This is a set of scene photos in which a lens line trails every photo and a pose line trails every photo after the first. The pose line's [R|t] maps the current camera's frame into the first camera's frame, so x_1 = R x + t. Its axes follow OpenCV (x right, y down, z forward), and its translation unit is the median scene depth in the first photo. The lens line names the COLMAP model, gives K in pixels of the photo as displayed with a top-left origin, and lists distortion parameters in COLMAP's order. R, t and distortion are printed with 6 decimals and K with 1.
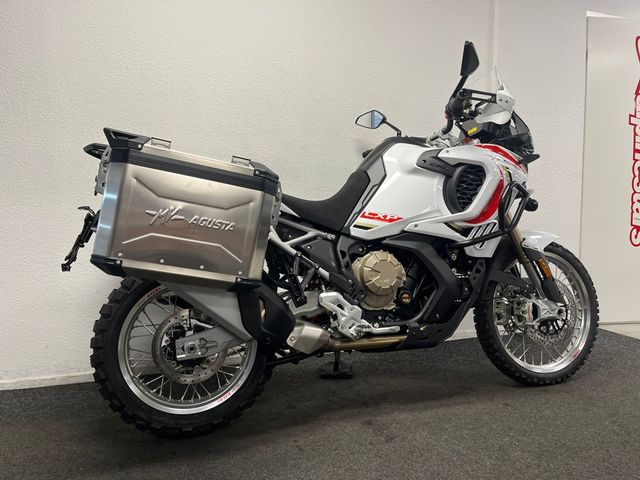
lens RADIAL K [[479.5, 0, 319.5], [0, 479.5, 243.6], [0, 0, 1]] dist [0.107155, -0.141618]
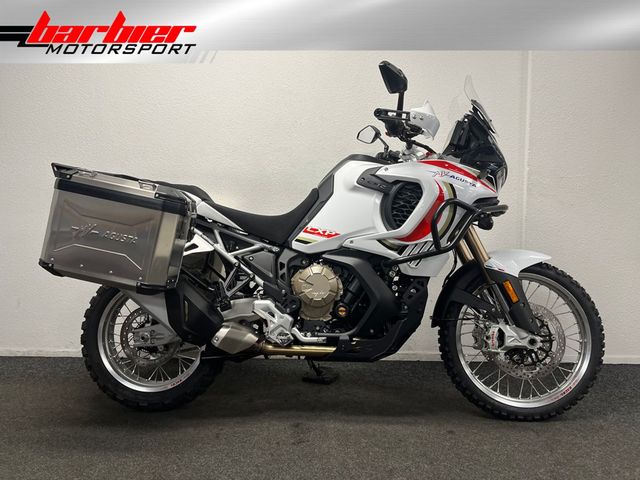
lens RADIAL K [[479.5, 0, 319.5], [0, 479.5, 243.6], [0, 0, 1]] dist [0.107155, -0.141618]
pose [[0.932931, 0.033383, -0.358504, 0.501914], [-0.034699, 0.999394, 0.002765, -0.033395], [0.358379, 0.009860, 0.933524, 0.018263]]
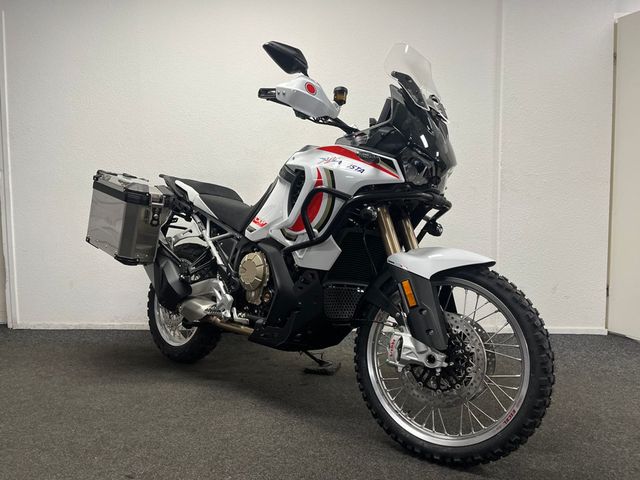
lens RADIAL K [[479.5, 0, 319.5], [0, 479.5, 243.6], [0, 0, 1]] dist [0.107155, -0.141618]
pose [[0.481695, 0.056803, -0.874496, 1.182095], [-0.071618, 0.997111, 0.025318, -0.043410], [0.873407, 0.050434, 0.484371, 0.577267]]
